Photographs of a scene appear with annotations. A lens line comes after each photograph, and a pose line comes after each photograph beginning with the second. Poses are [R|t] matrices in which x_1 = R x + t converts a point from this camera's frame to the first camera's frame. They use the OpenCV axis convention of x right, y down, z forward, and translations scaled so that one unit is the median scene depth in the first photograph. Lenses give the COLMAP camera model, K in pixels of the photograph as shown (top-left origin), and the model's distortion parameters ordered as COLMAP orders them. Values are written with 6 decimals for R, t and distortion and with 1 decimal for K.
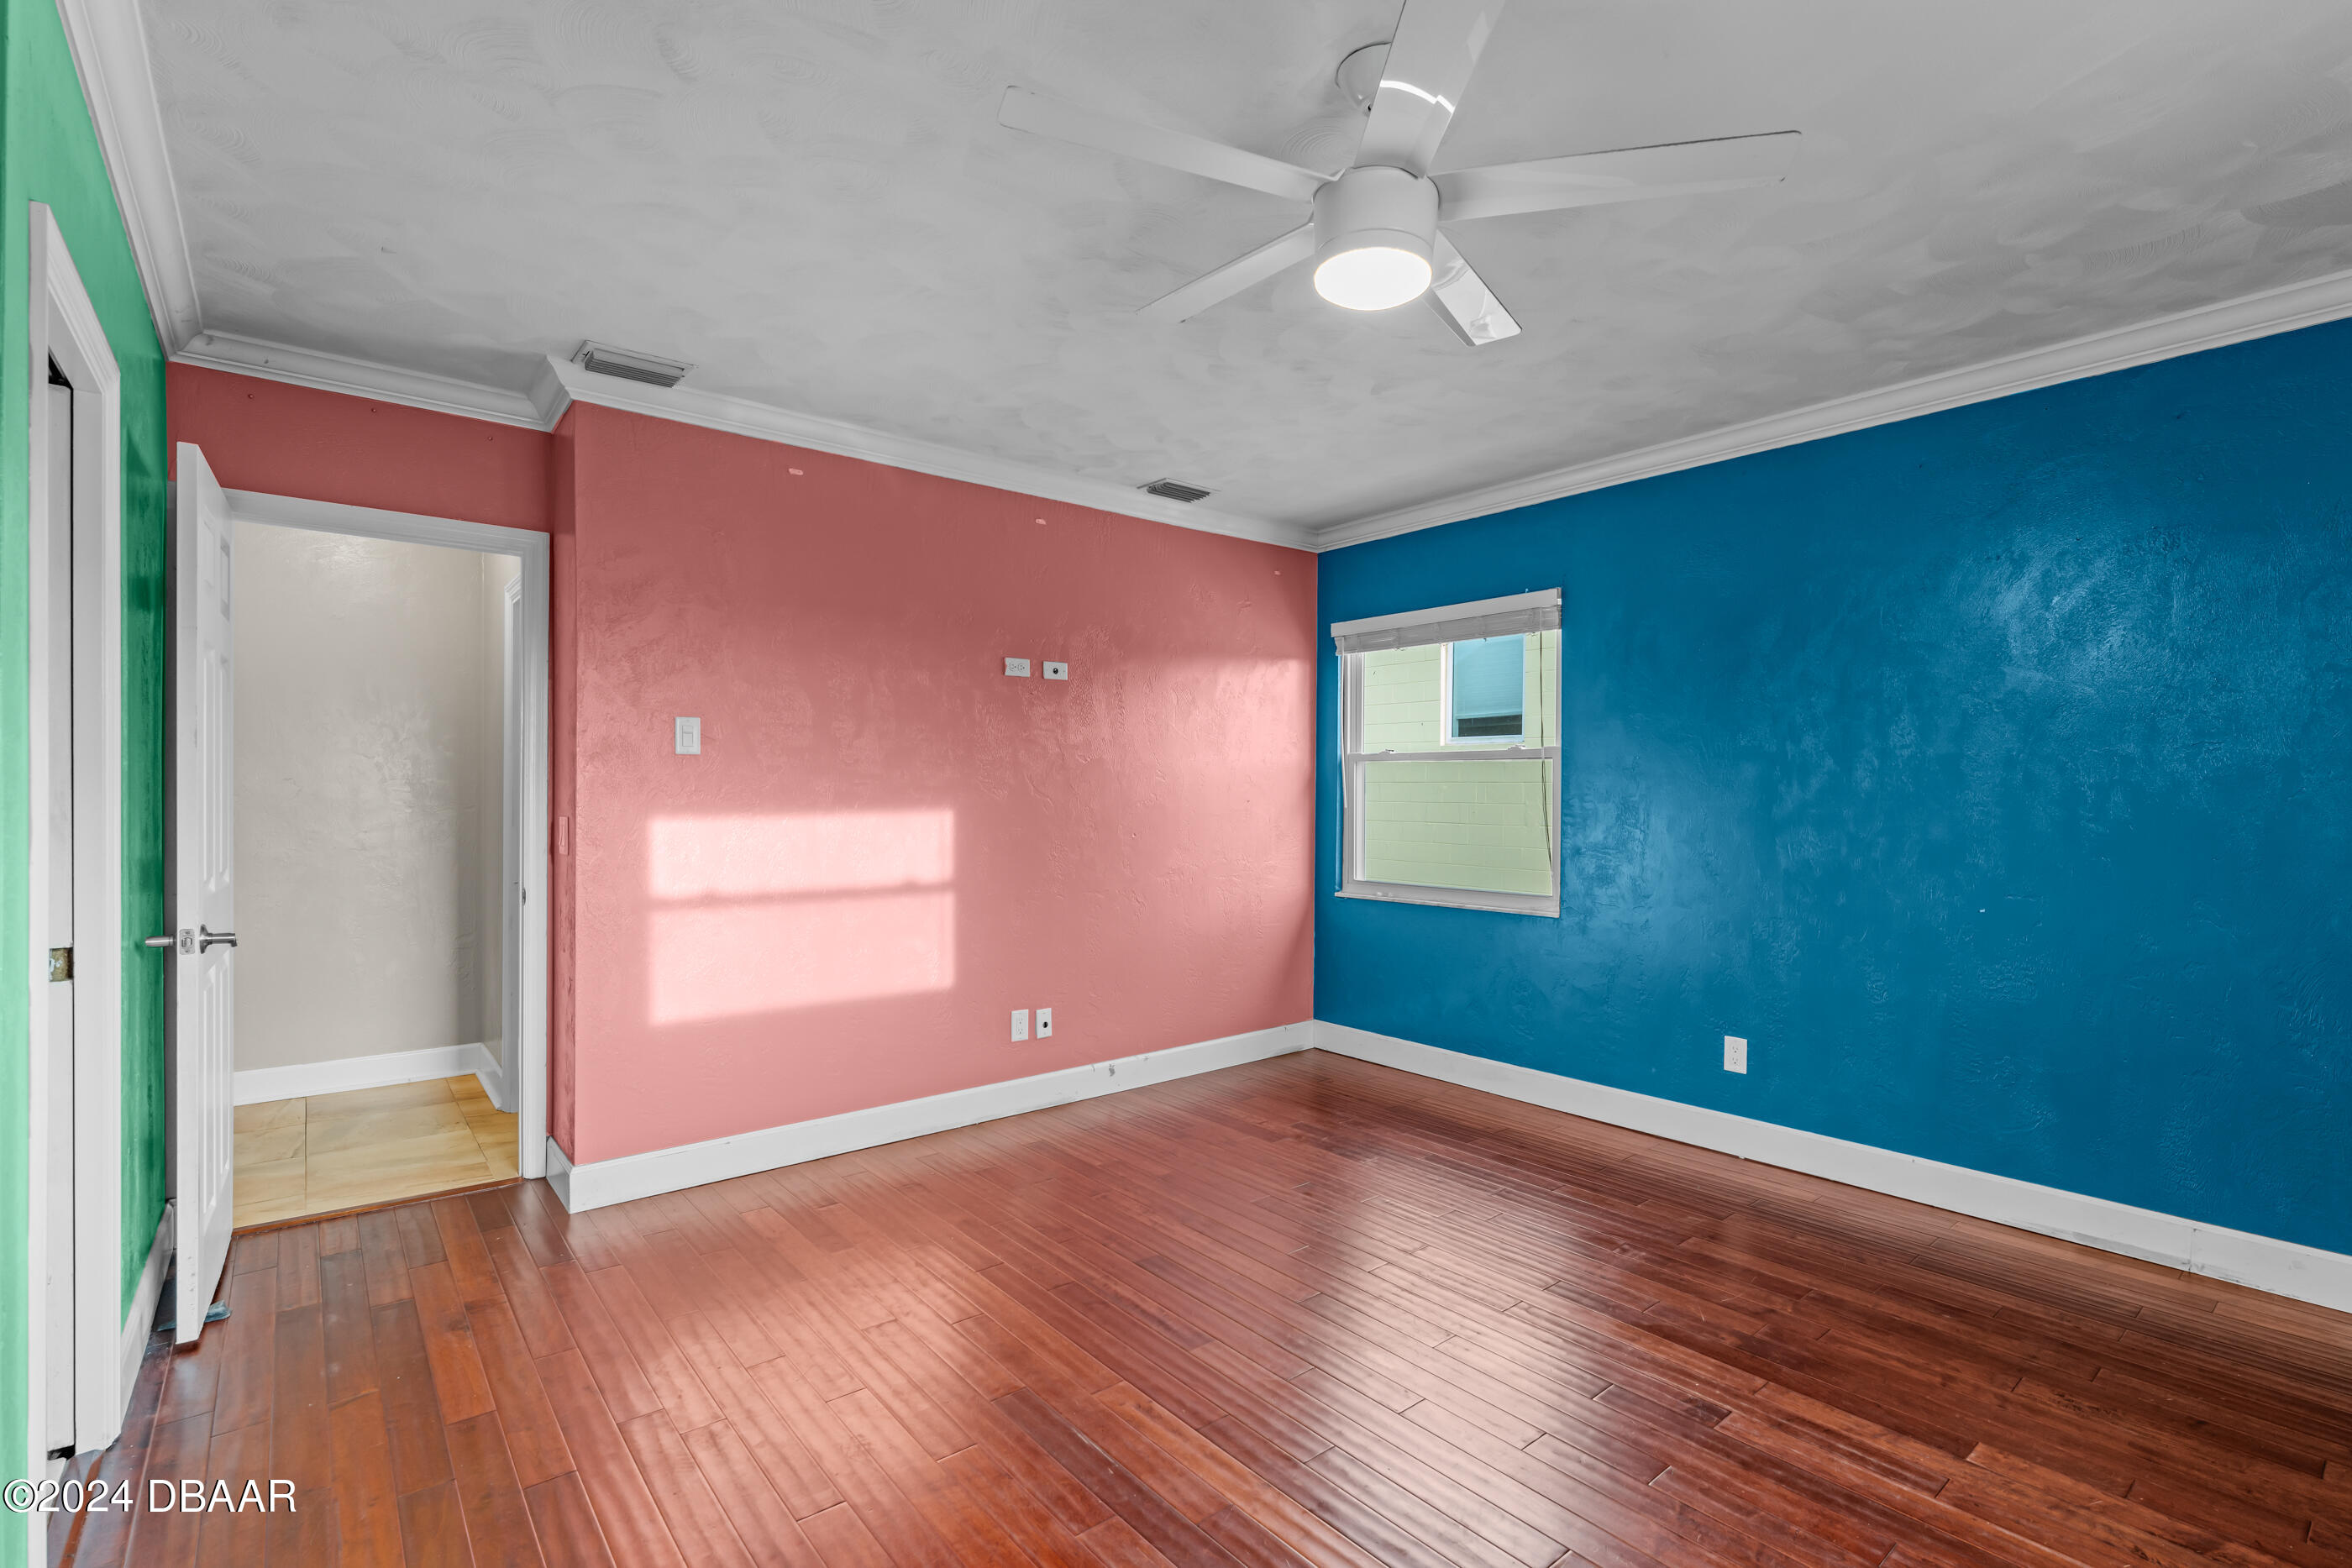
lens RADIAL K [[1075.0, 0, 1177.4], [0, 1075.0, 777.2], [0, 0, 1]] dist [-0.000047, 0.000235]
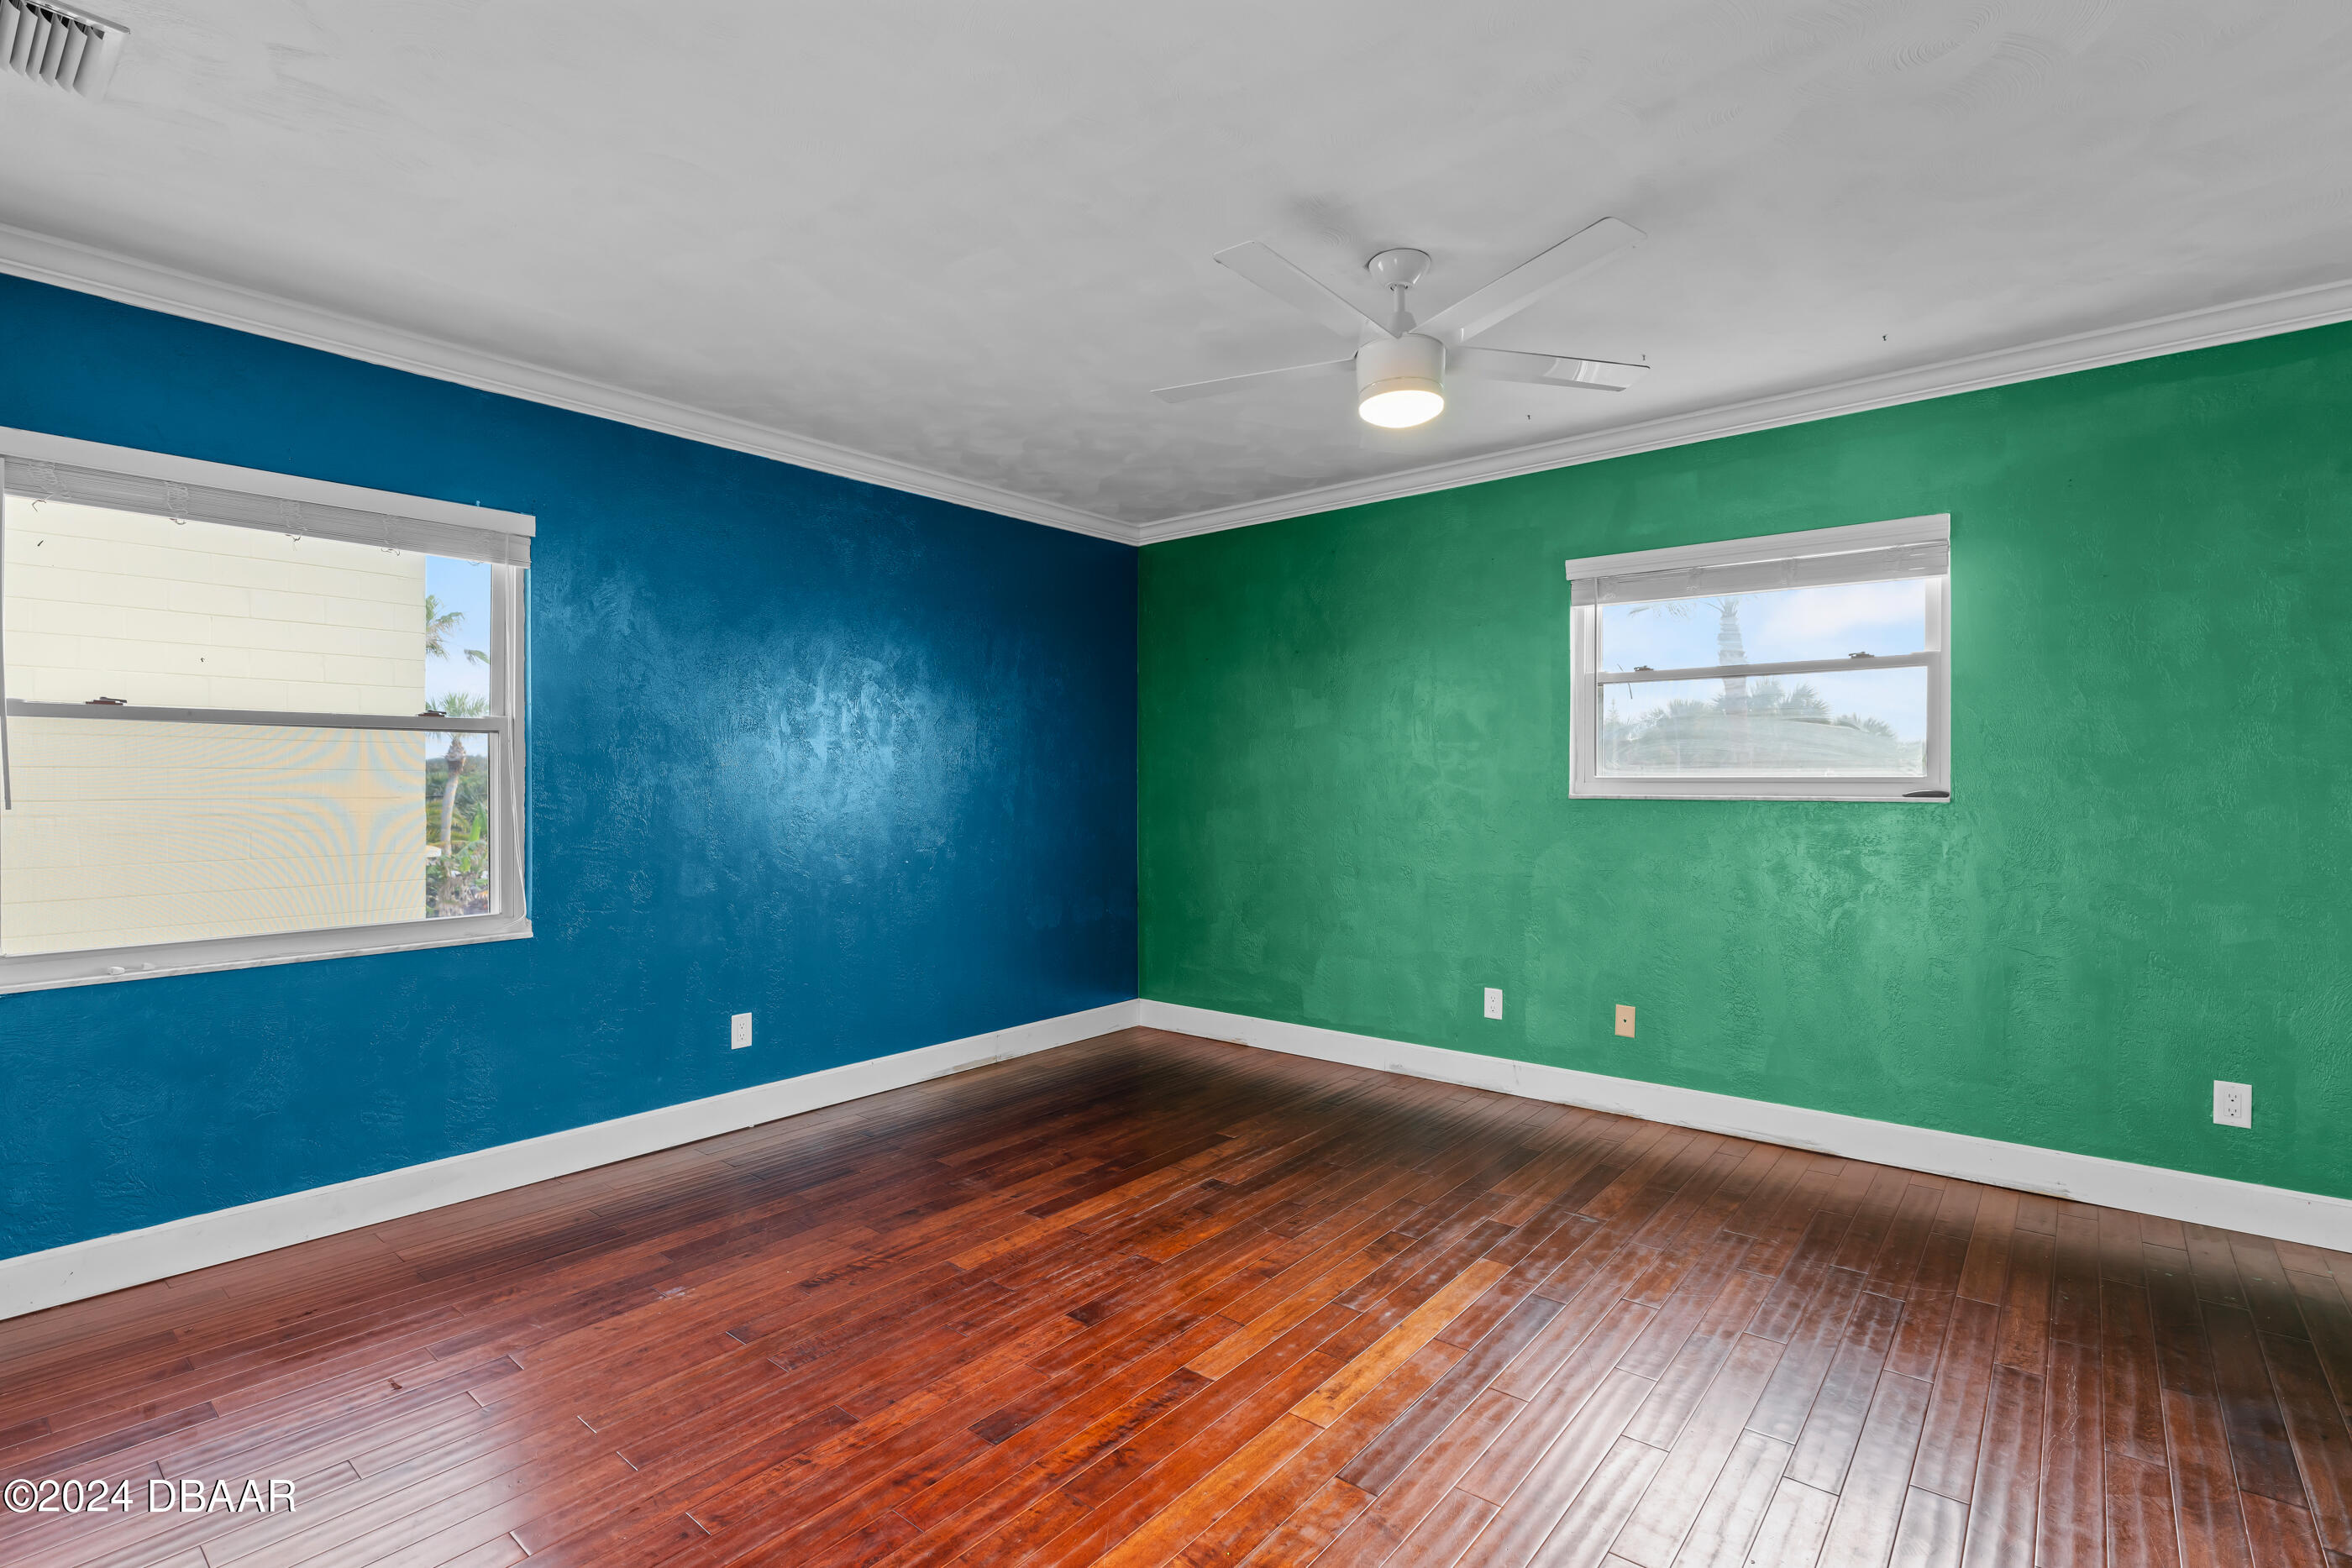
lens RADIAL K [[1075.0, 0, 1177.4], [0, 1075.0, 777.2], [0, 0, 1]] dist [-0.000047, 0.000235]
pose [[-0.184568, 0.003937, 0.982812, -0.730903], [-0.008493, 0.999948, -0.005601, 0.021807], [-0.982783, -0.009381, -0.184525, 0.999256]]
